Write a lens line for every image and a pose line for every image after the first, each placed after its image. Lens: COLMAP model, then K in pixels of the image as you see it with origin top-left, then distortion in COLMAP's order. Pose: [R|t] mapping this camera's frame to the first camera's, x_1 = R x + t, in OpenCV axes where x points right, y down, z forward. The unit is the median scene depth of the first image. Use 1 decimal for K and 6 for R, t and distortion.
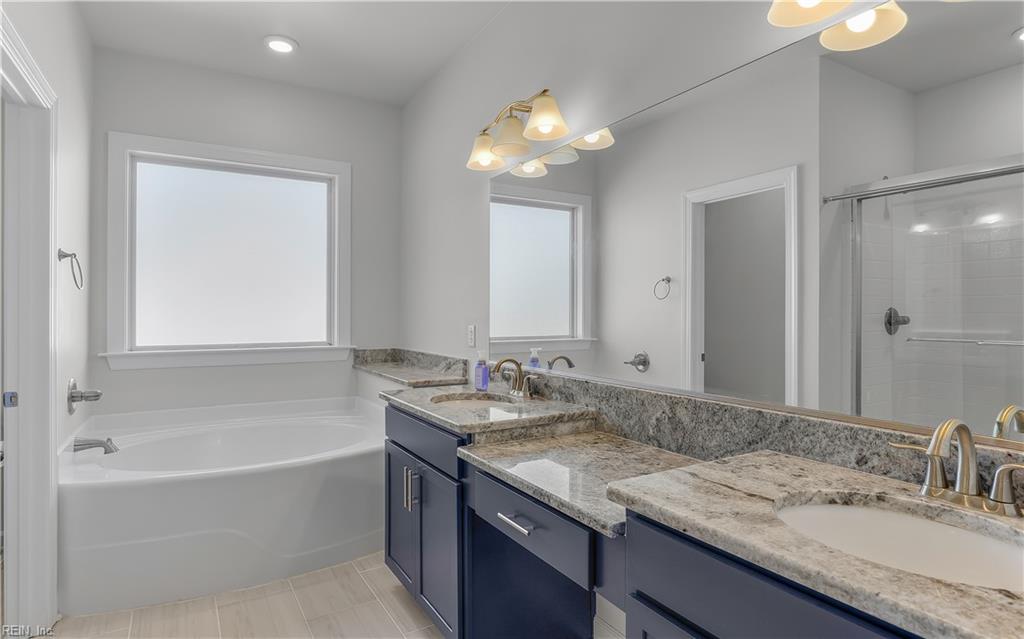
lens RADIAL K [[554.3, 0, 514.0], [0, 554.3, 311.0], [0, 0, 1]] dist [-0.007979, -0.000276]
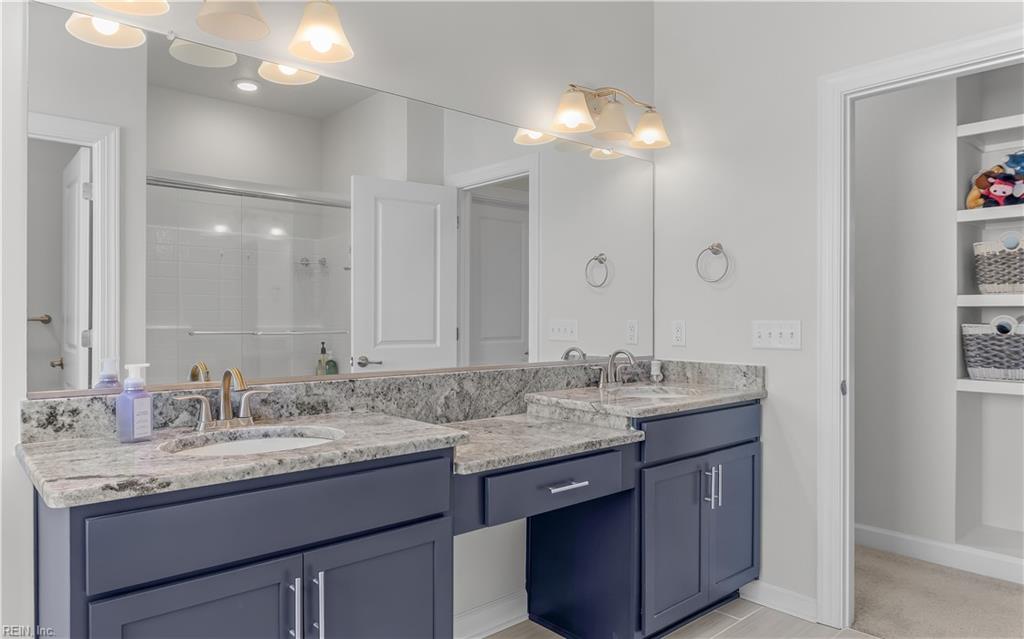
lens RADIAL K [[654.3, 0, 515.3], [0, 654.3, 320.2], [0, 0, 1]] dist [-0.004929, -0.003410]
pose [[-0.181519, -0.003606, 0.983381, -1.035365], [-0.004457, 0.999986, 0.002844, 0.038567], [-0.983377, -0.003866, -0.181533, 1.101203]]
